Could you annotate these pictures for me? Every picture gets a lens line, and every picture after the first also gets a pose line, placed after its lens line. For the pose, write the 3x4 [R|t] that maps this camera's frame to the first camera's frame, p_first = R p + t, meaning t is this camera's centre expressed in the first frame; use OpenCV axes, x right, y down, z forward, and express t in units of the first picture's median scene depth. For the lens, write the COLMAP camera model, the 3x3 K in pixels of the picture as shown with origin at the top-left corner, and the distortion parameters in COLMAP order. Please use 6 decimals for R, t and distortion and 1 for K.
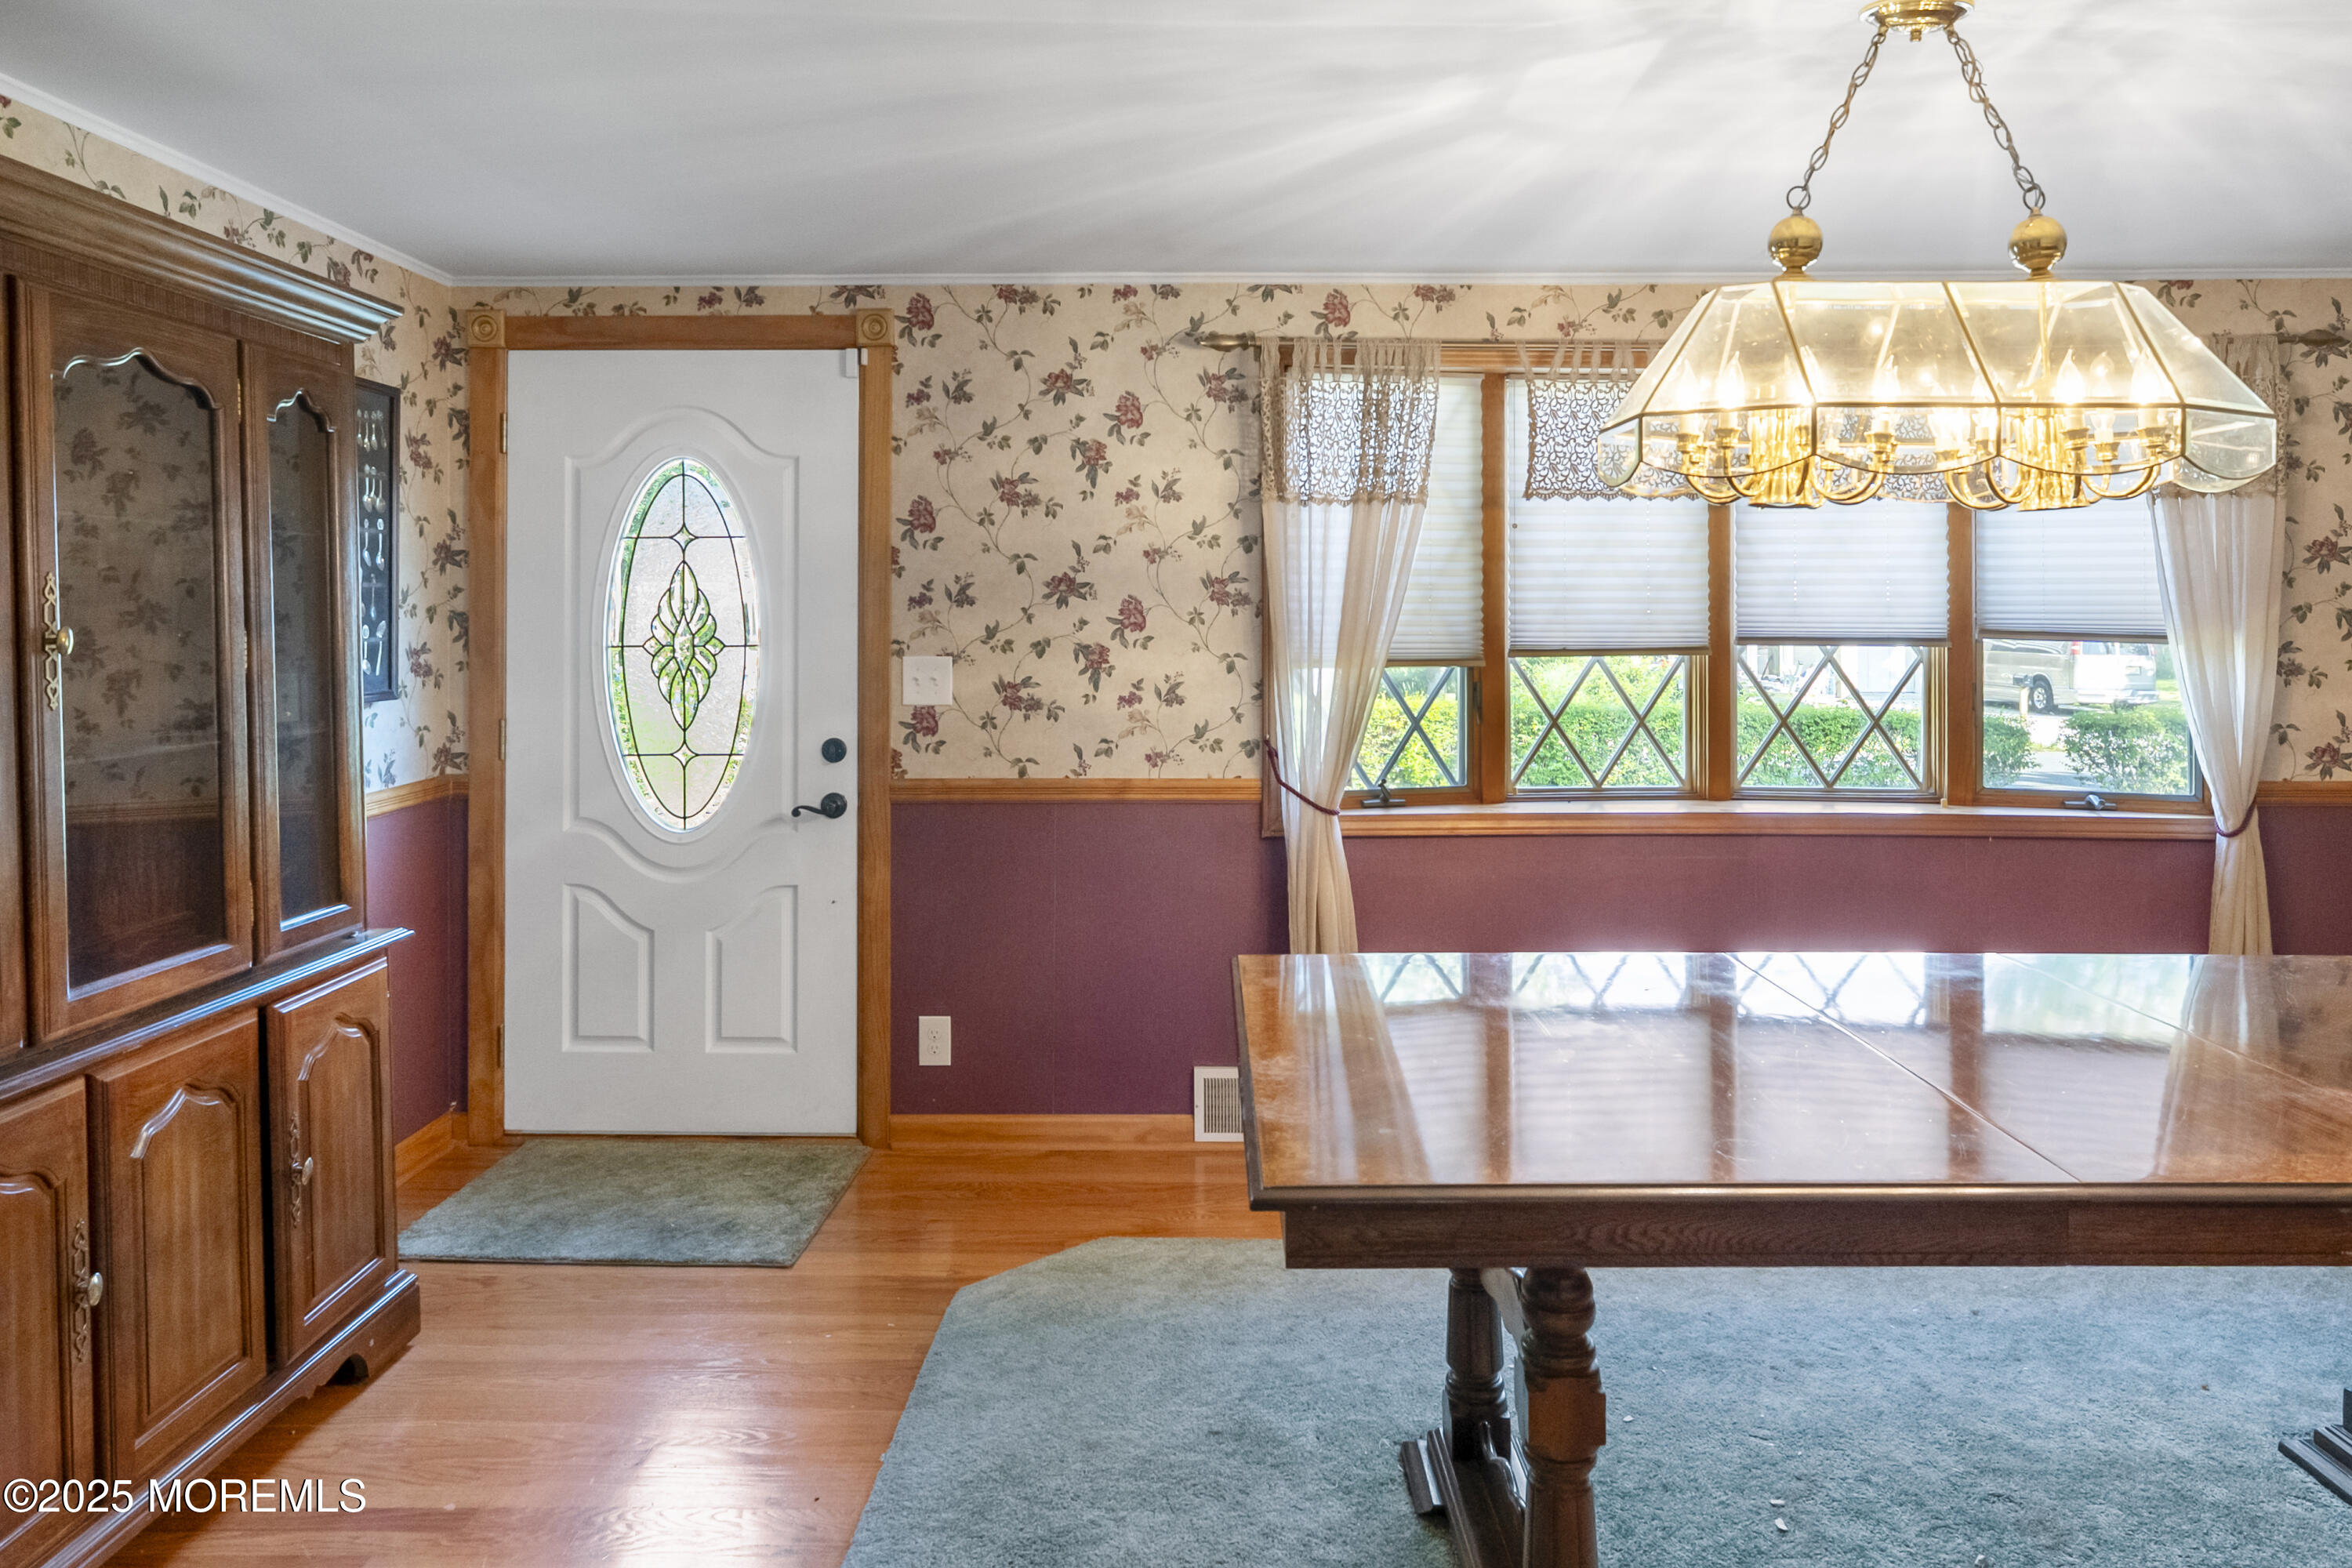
lens RADIAL K [[1569.4, 0, 1186.5], [0, 1569.4, 629.1], [0, 0, 1]] dist [-0.005578, -0.003684]
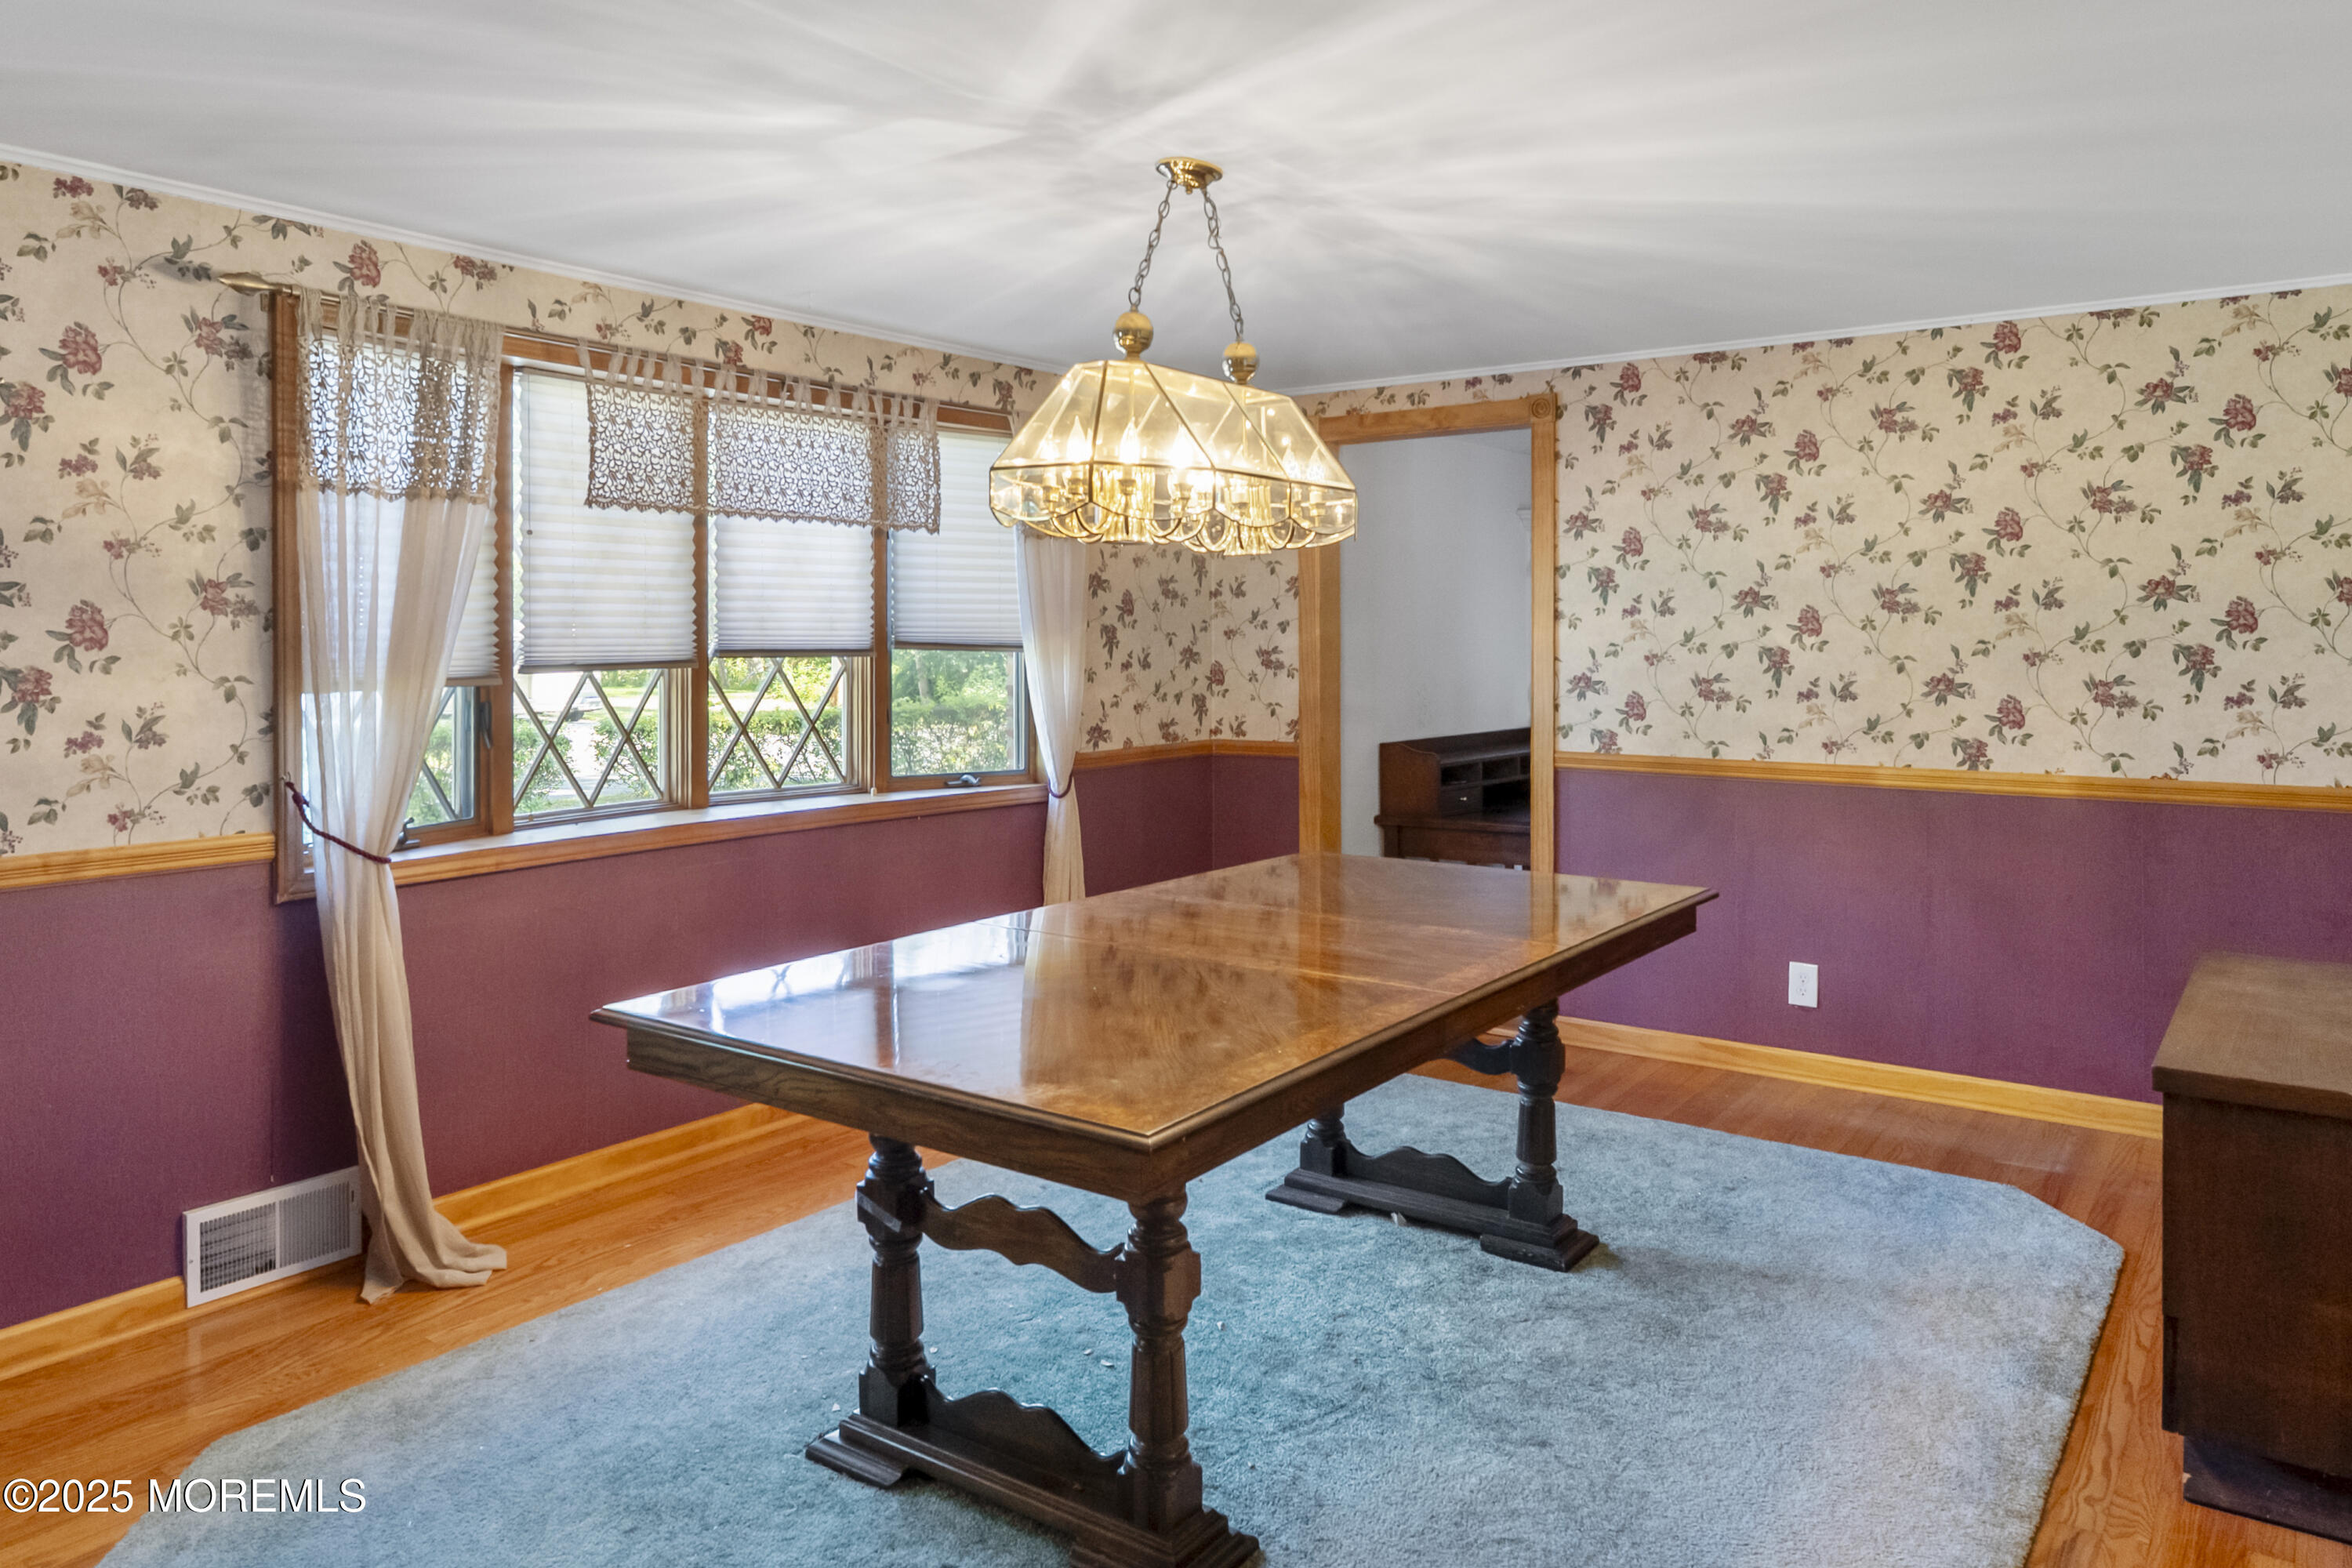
lens RADIAL K [[1570.1, 0, 1119.7], [0, 1570.1, 660.0], [0, 0, 1]] dist [0.001157, -0.001991]
pose [[0.587767, -0.014958, 0.808892, -0.348255], [0.007858, 0.999887, 0.012780, 0.000580], [-0.808992, -0.001155, 0.587819, 0.174880]]
